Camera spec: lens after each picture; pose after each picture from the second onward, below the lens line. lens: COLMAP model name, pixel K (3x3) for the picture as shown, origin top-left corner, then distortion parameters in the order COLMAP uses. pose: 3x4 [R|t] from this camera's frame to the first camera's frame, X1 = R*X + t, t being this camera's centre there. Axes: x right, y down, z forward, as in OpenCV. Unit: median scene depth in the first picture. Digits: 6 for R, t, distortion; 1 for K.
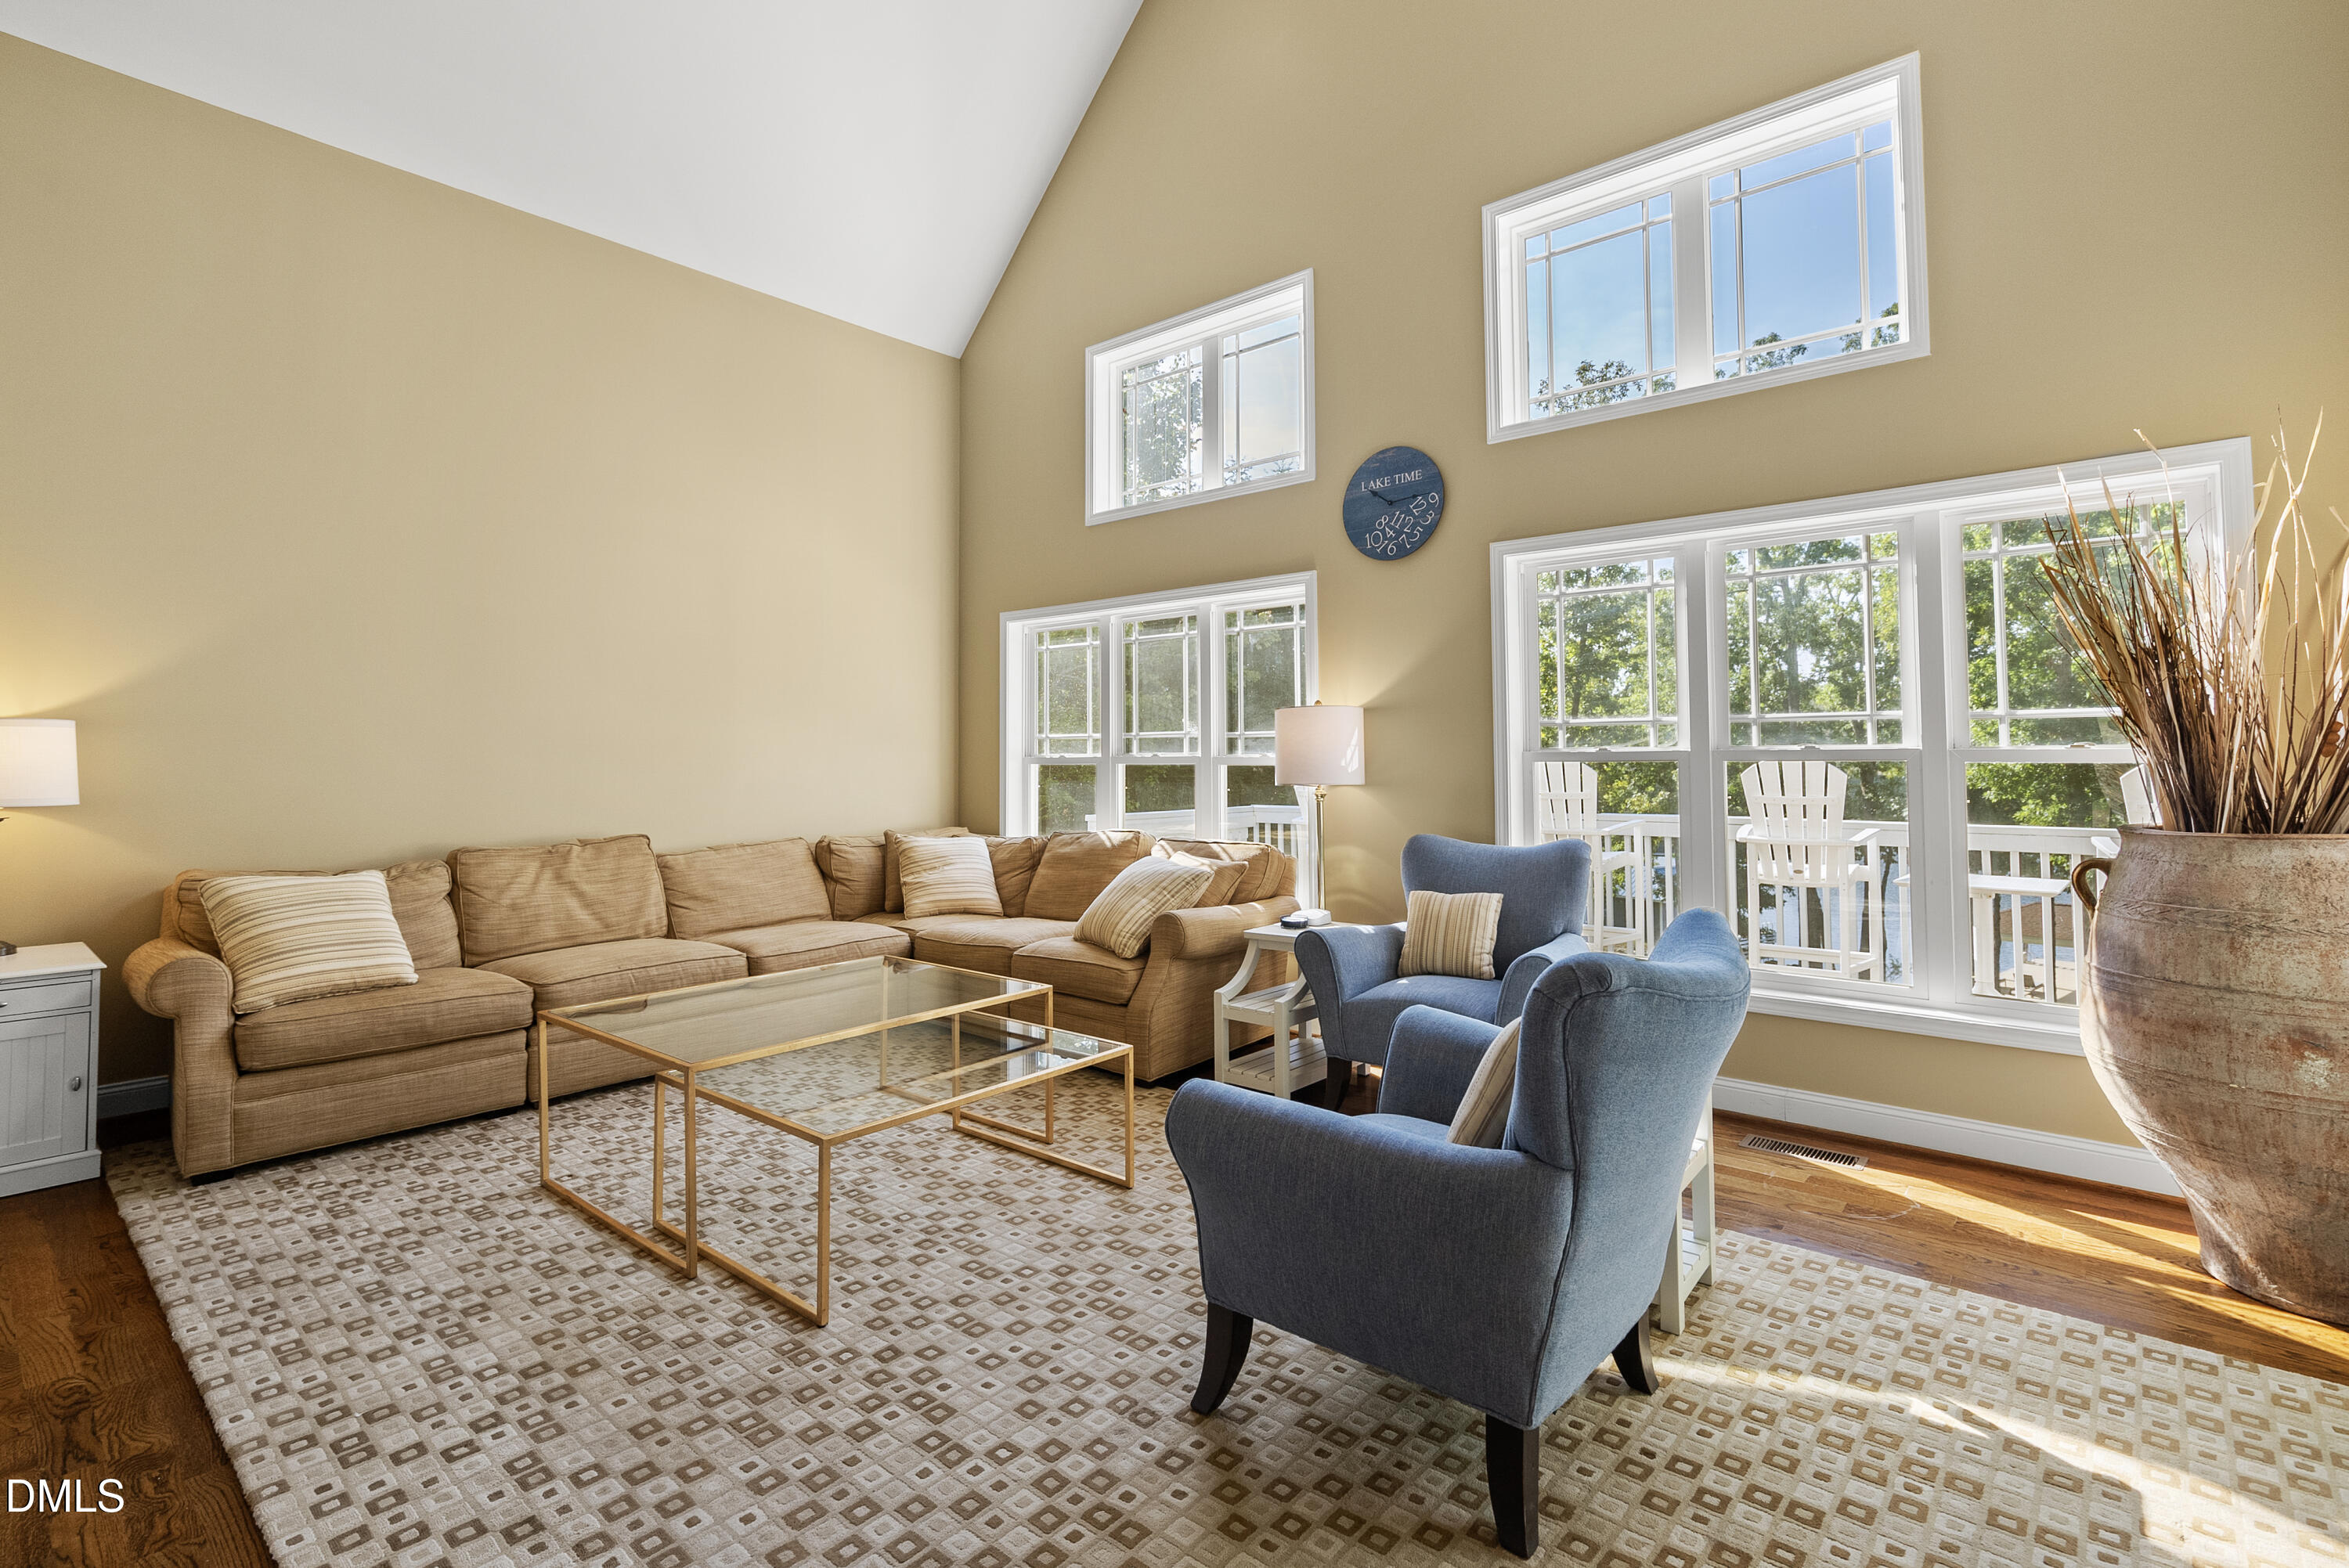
lens RADIAL K [[1079.8, 0, 1169.2], [0, 1079.8, 744.1], [0, 0, 1]] dist [-0.012074, 0.000017]
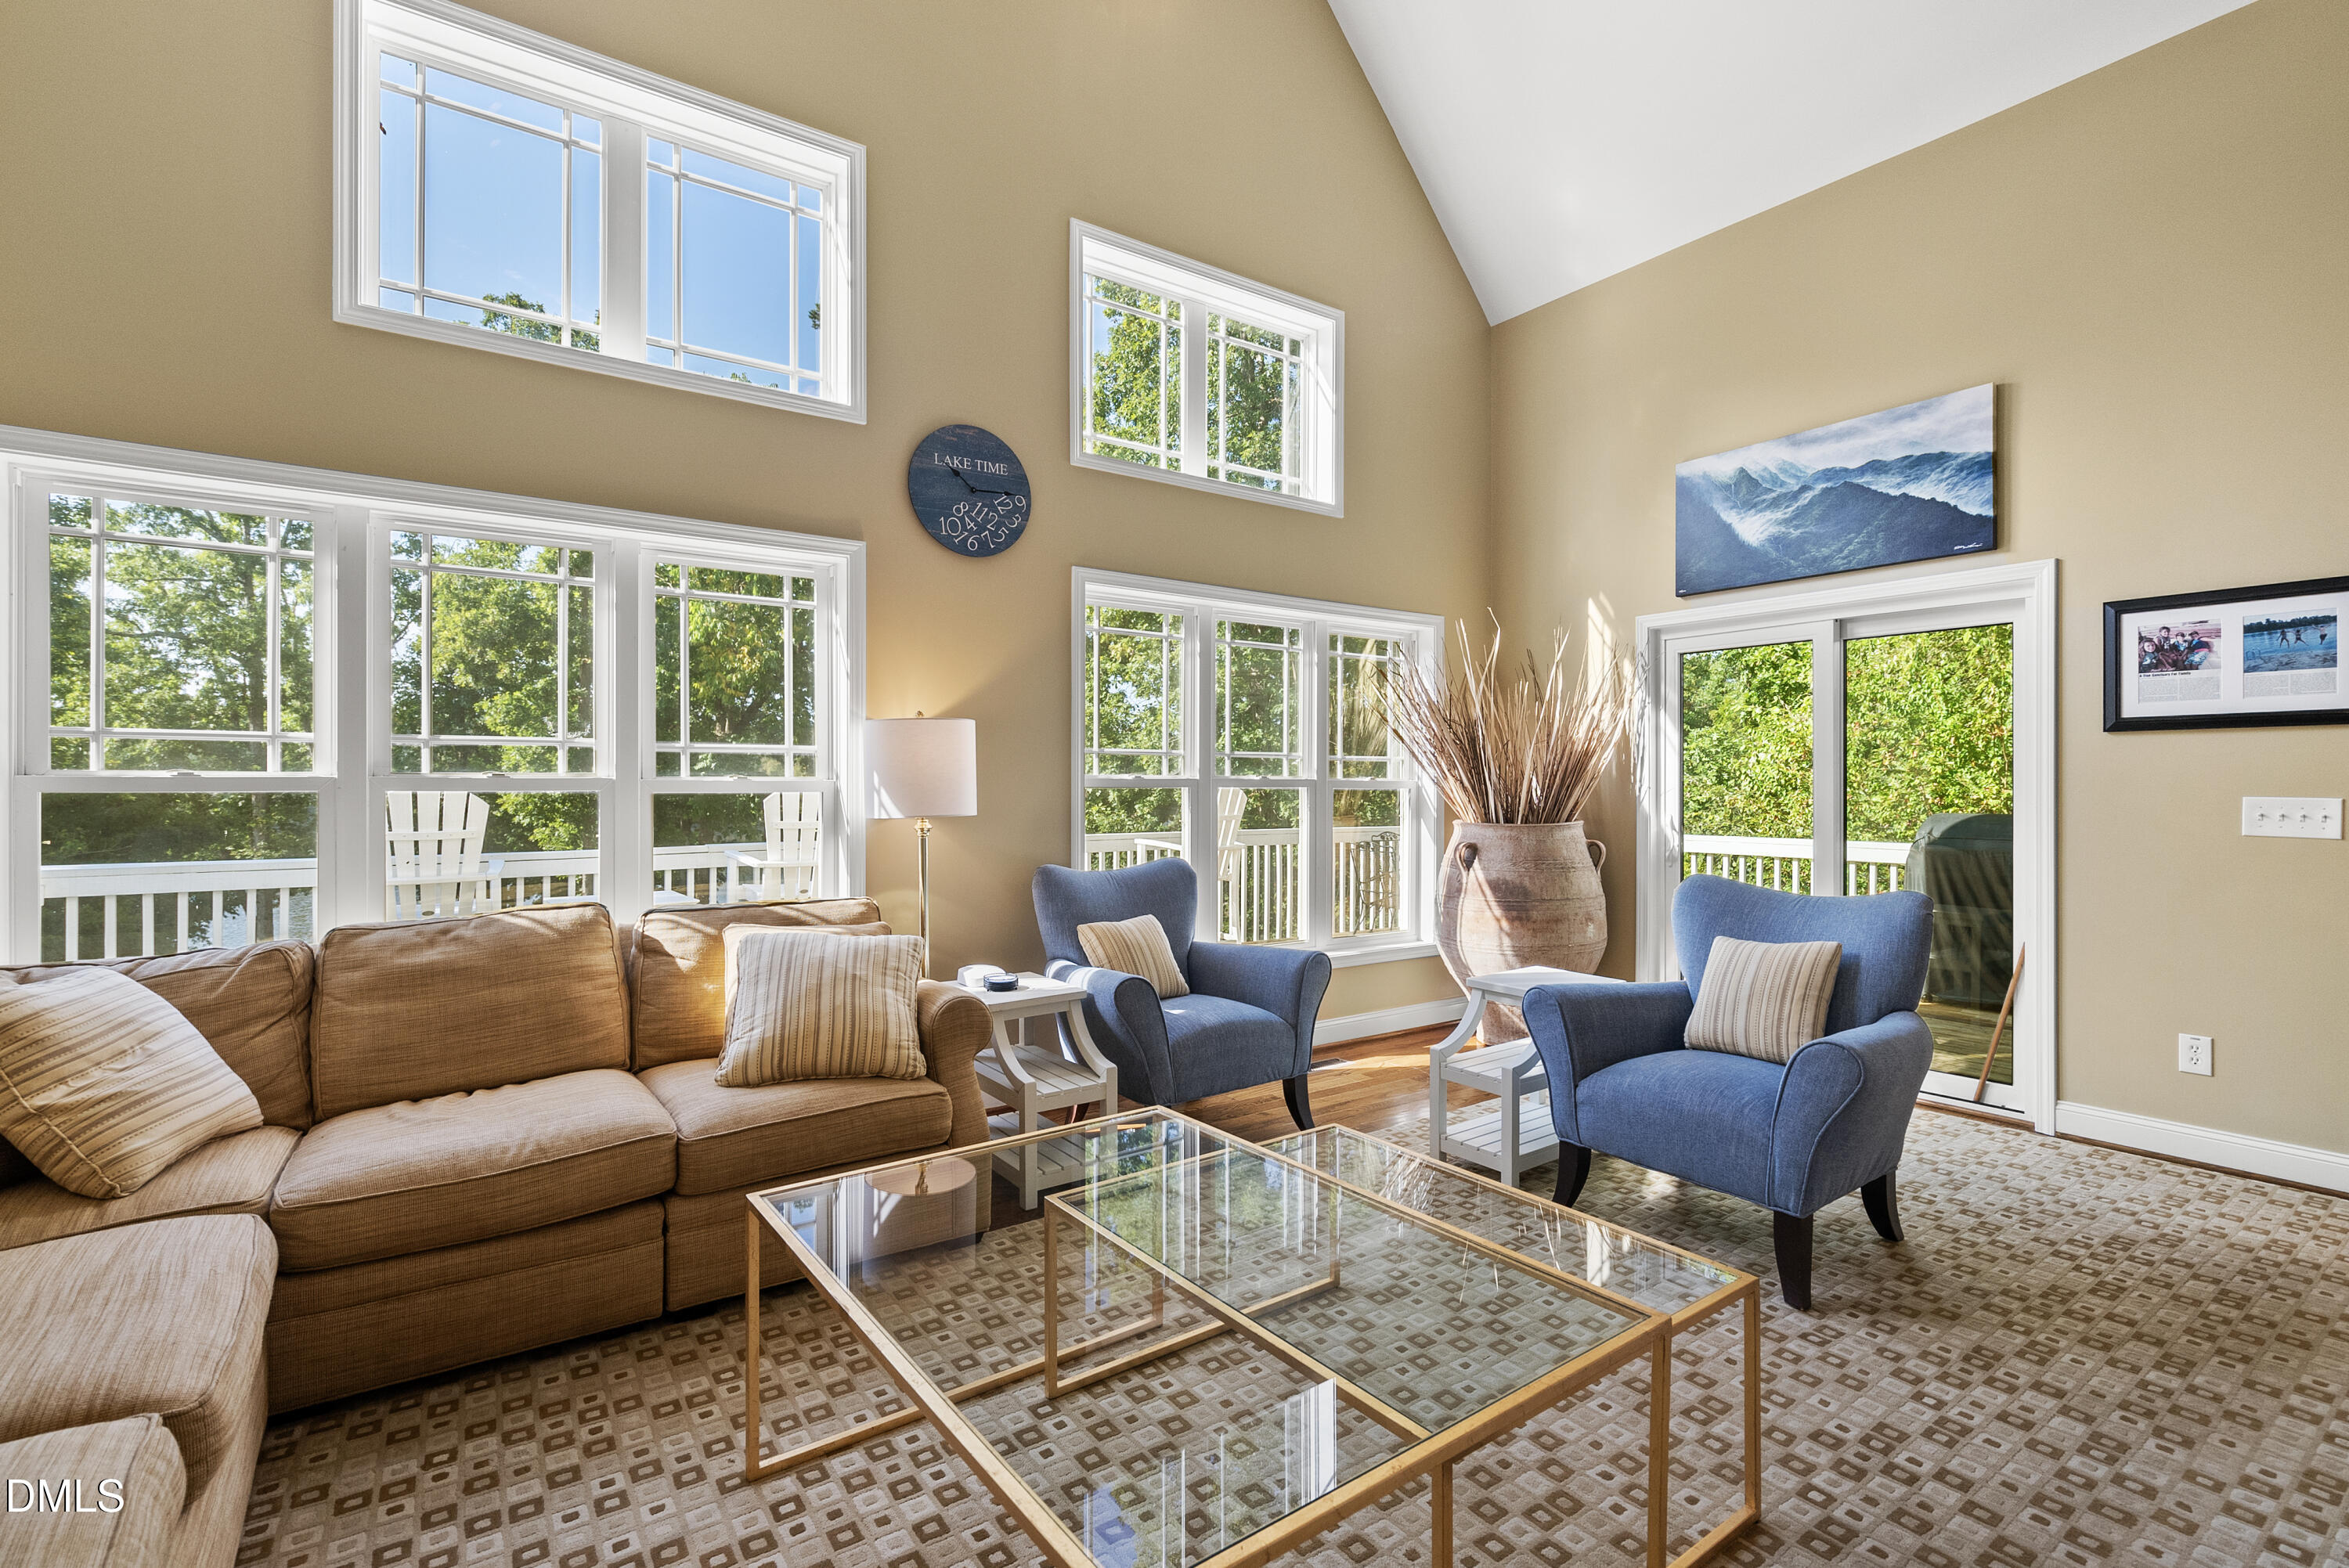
lens RADIAL K [[1090.2, 0, 1172.3], [0, 1090.2, 791.8], [0, 0, 1]] dist [-0.012156, 0.009529]
pose [[0.229892, -0.004389, 0.973206, -0.620792], [-0.011743, 0.999905, 0.007284, 0.010233], [-0.973145, -0.013103, 0.229818, 0.653942]]
